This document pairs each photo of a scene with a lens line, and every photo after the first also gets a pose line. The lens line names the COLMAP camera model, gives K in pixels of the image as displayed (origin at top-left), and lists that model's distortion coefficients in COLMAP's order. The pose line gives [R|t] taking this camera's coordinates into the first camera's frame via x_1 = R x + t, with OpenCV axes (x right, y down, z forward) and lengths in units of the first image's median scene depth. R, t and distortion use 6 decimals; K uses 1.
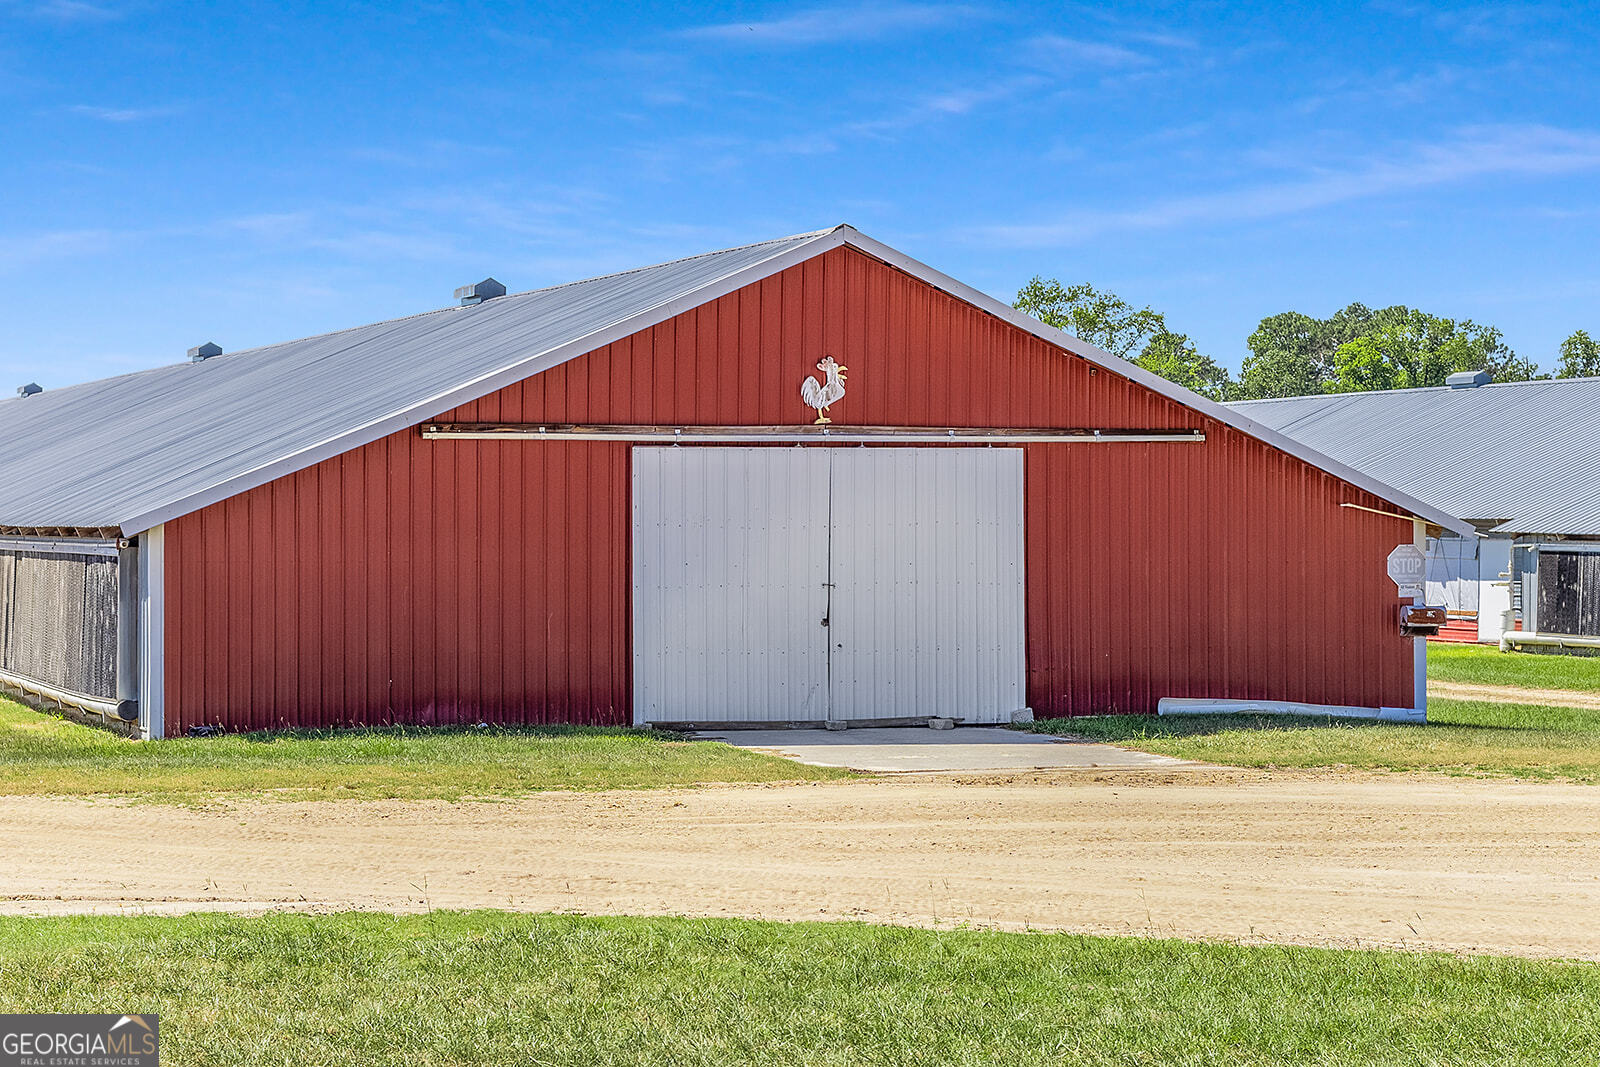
lens RADIAL K [[2420.9, 0, 800.0], [0, 2420.9, 533.5], [0, 0, 1]] dist [-0.001136, 0.001066]
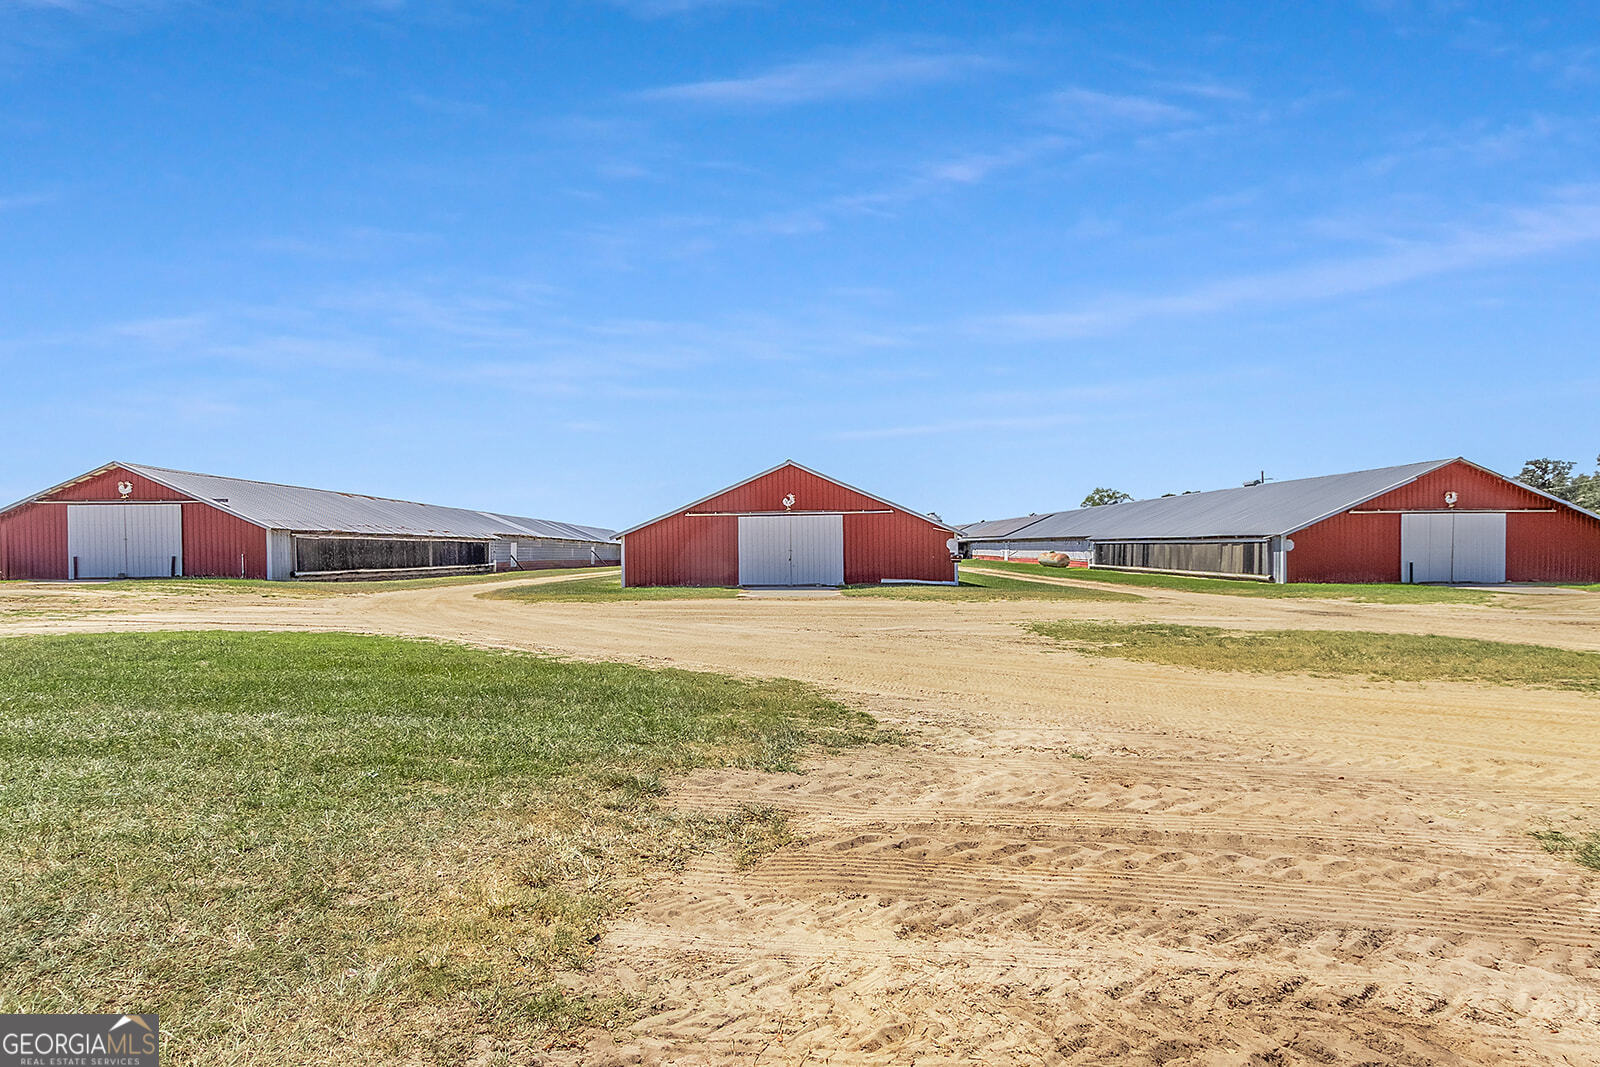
lens RADIAL K [[481.0, 0, 785.4], [0, 481.0, 534.7], [0, 0, 1]] dist [-0.000060, 0.000041]
pose [[0.999776, -0.020435, 0.005588, -0.000656], [0.020370, 0.999728, 0.011393, -0.015151], [-0.005819, -0.011277, 0.999919, 0.235620]]
